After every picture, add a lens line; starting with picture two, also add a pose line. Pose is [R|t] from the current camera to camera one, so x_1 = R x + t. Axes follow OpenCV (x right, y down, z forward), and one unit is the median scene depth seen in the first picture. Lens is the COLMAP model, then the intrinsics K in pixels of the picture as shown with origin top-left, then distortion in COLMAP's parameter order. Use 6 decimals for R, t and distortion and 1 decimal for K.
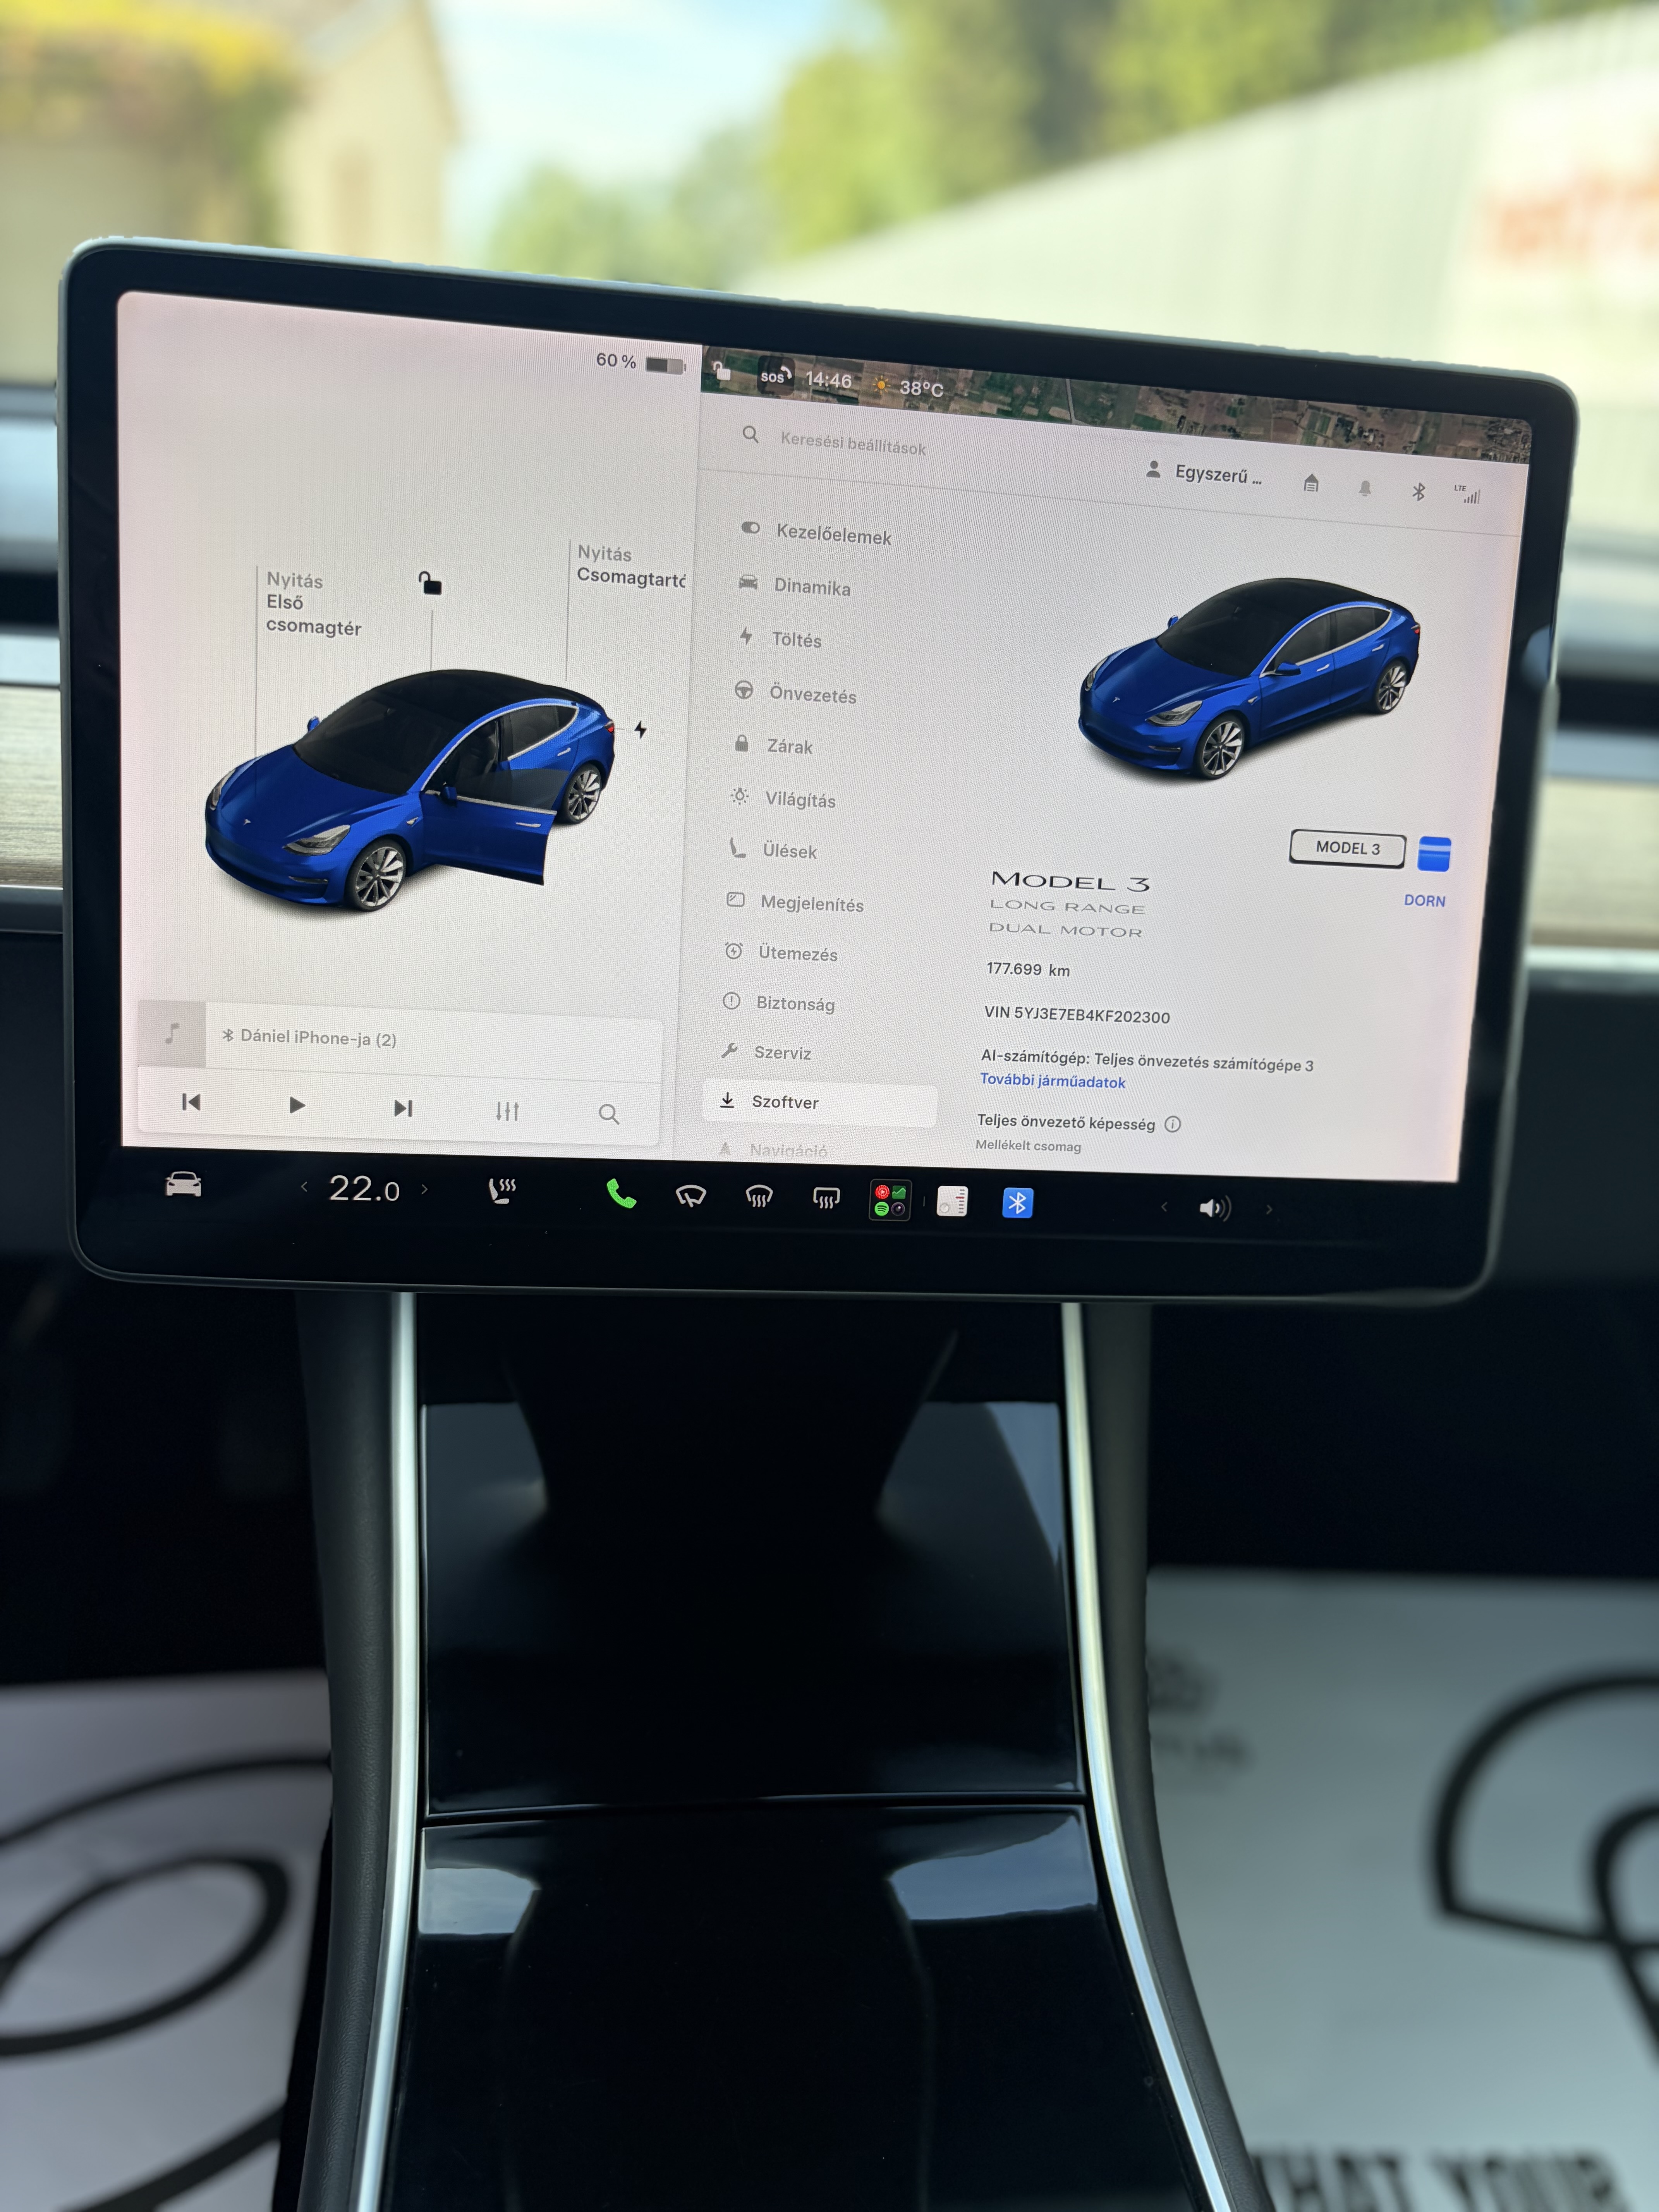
lens RADIAL K [[1697.7, 0, 819.1], [0, 1697.7, 1083.0], [0, 0, 1]] dist [0.021783, -0.025911]
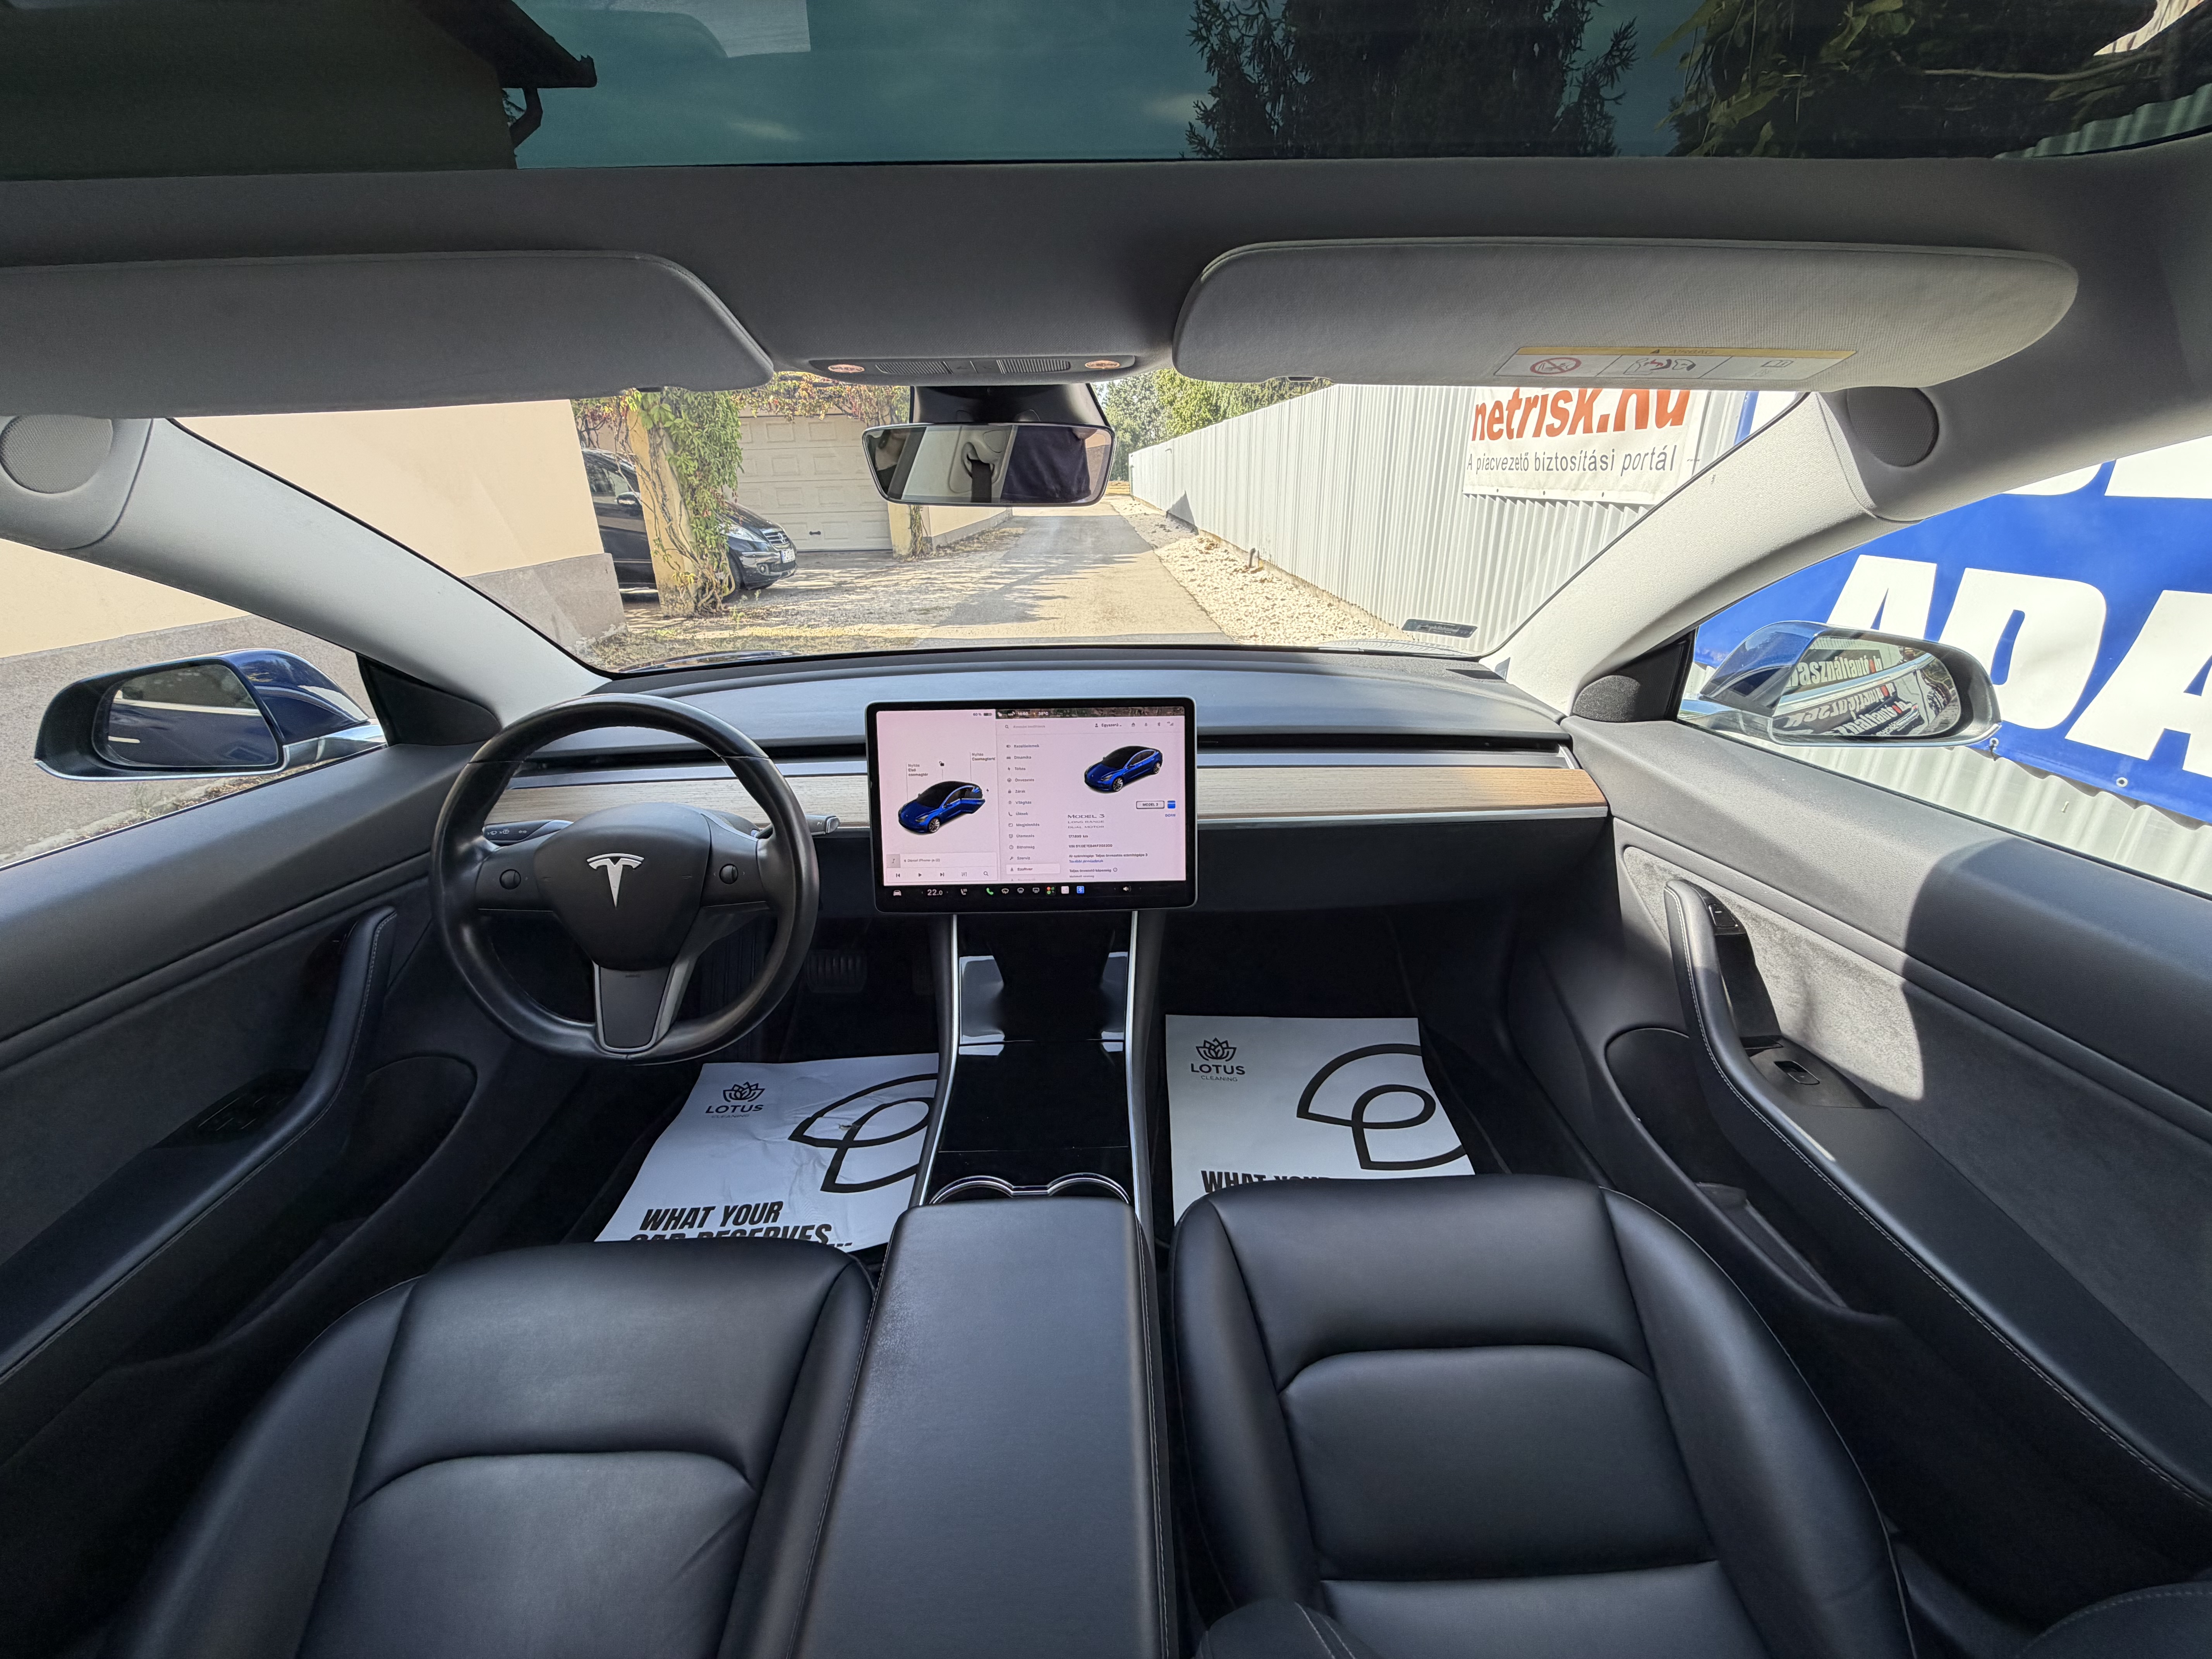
lens RADIAL K [[873.7, 0, 1101.4], [0, 873.7, 822.3], [0, 0, 1]] dist [-0.009647, 0.000146]
pose [[0.990515, -0.054565, -0.126105, 0.474494], [0.051353, 0.998271, -0.028582, -0.036328], [0.127447, 0.021835, 0.991605, -1.256515]]
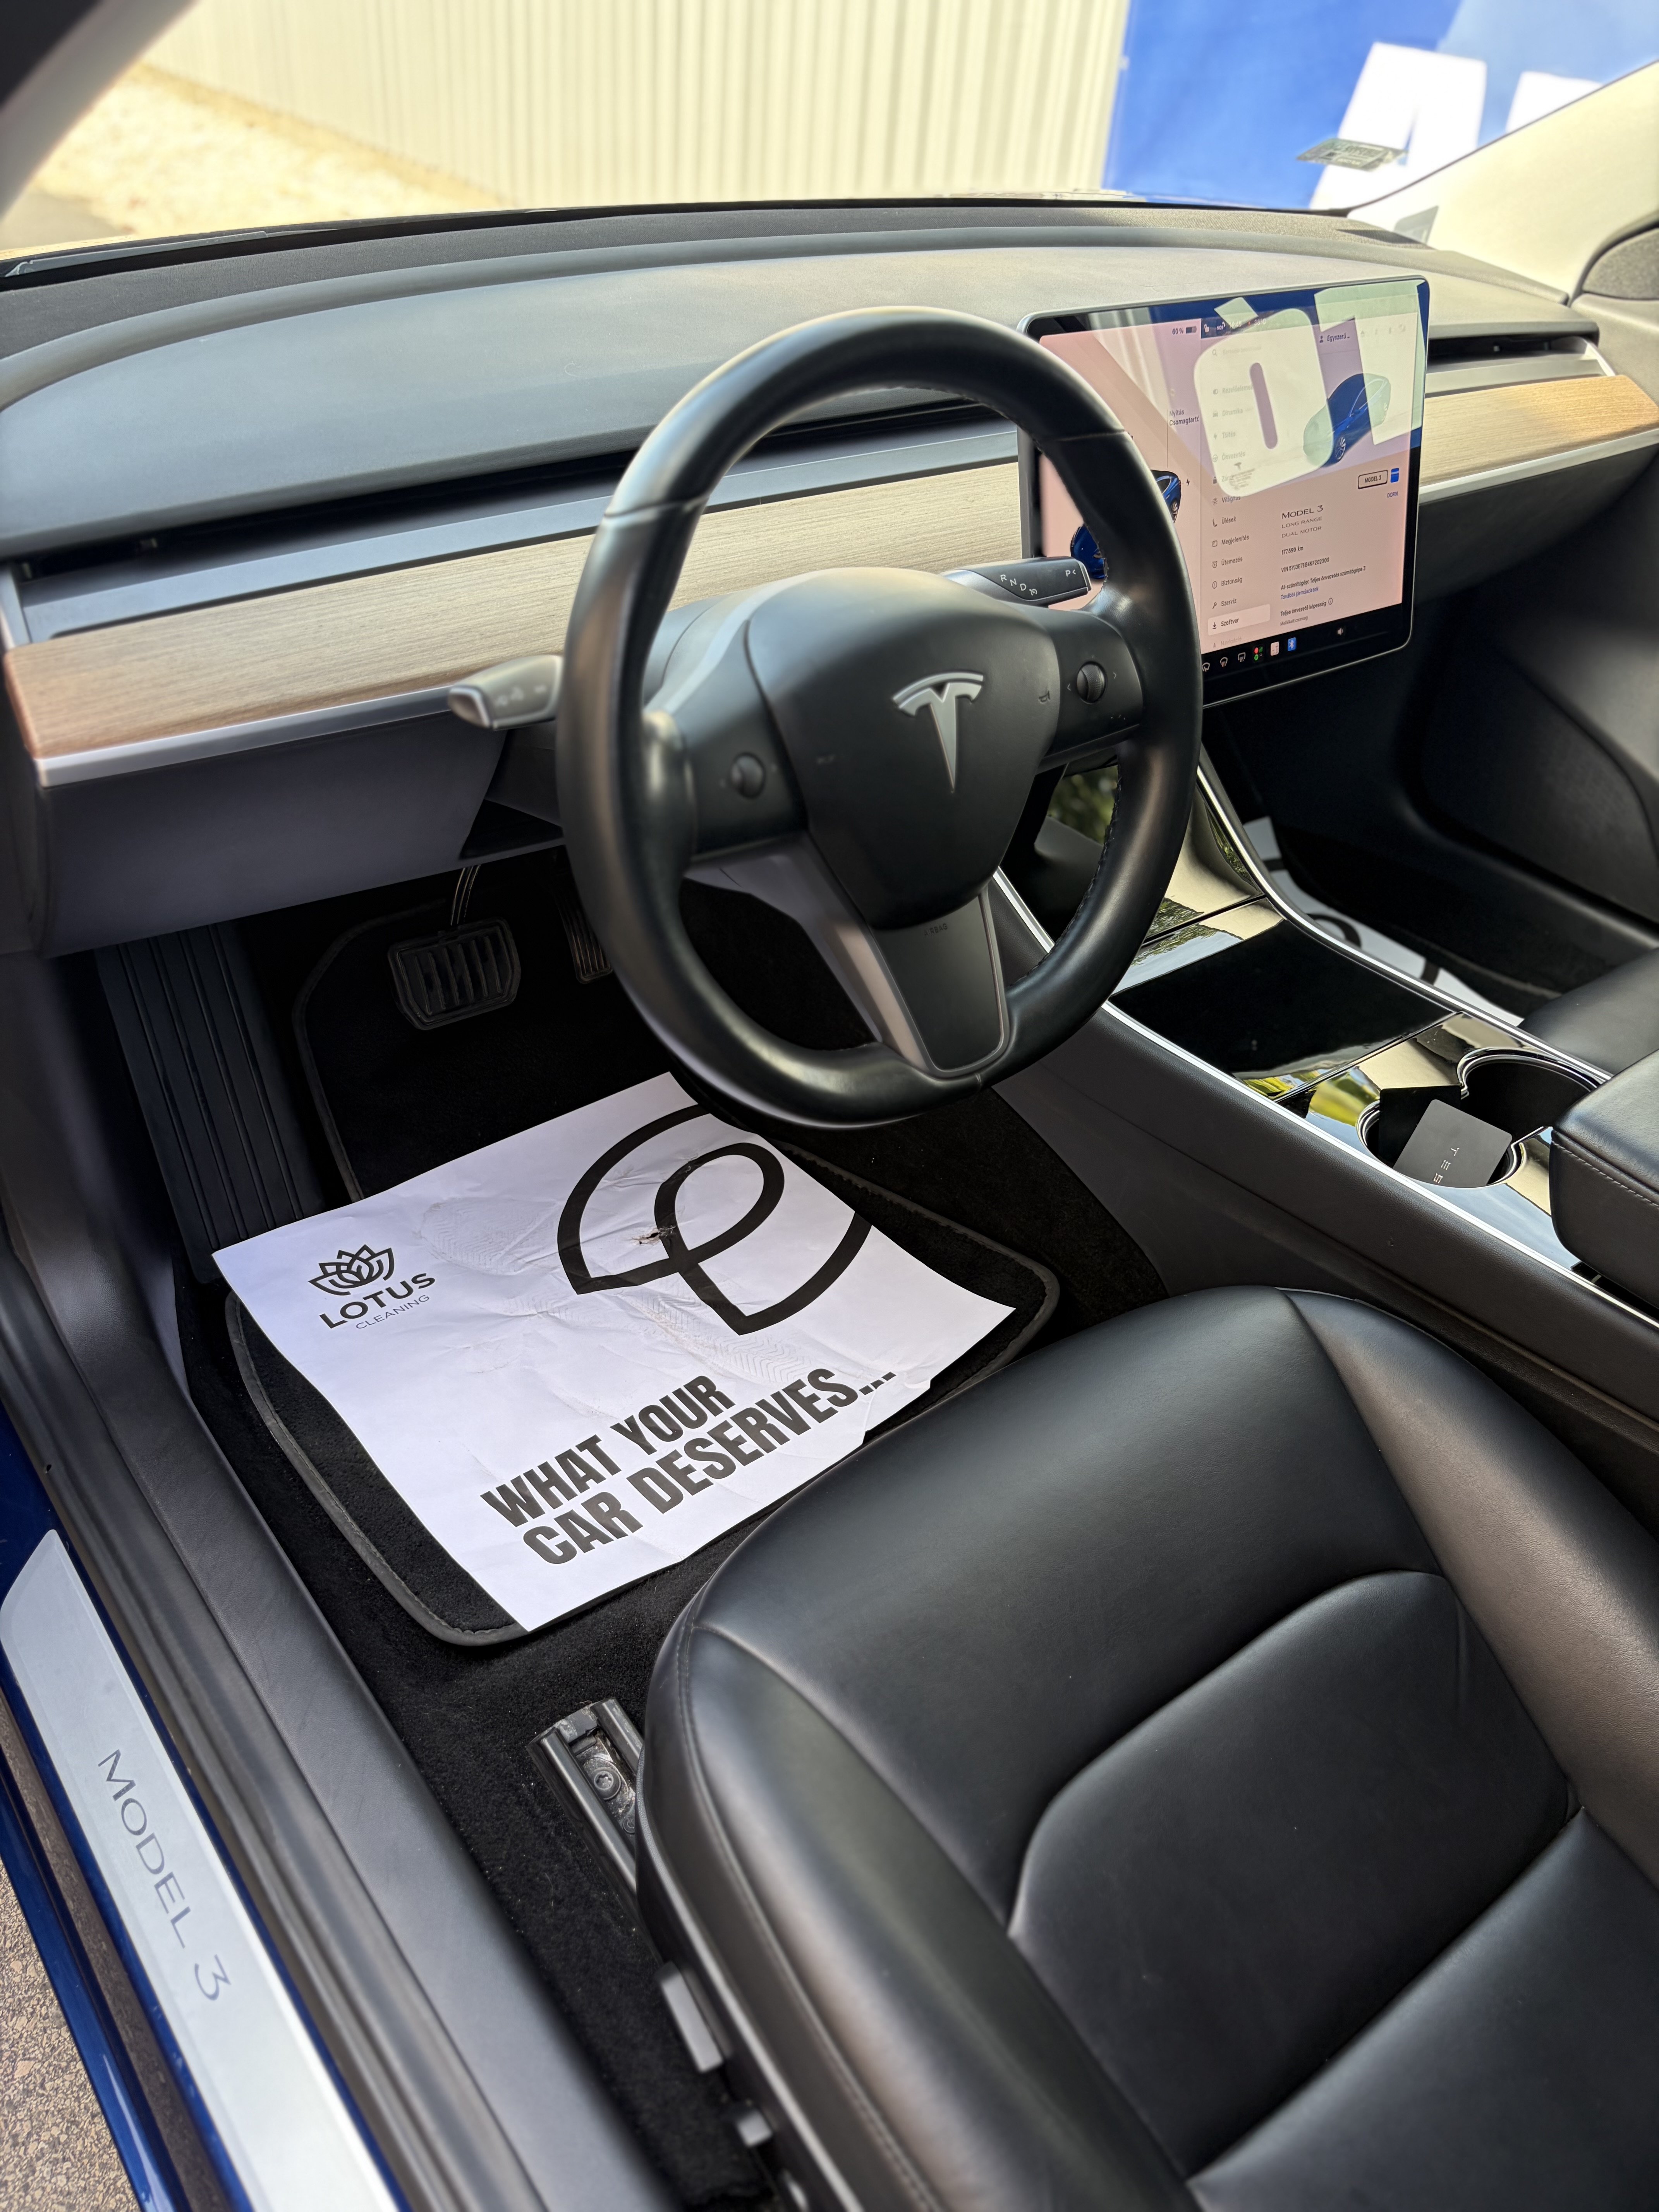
lens RADIAL K [[1697.7, 0, 823.2], [0, 1697.7, 1118.2], [0, 0, 1]] dist [0.021783, -0.025911]
pose [[0.858294, -0.322946, 0.398796, -1.806594], [0.196599, 0.924783, 0.325768, -0.252882], [-0.474005, -0.201202, 0.857226, -1.058569]]
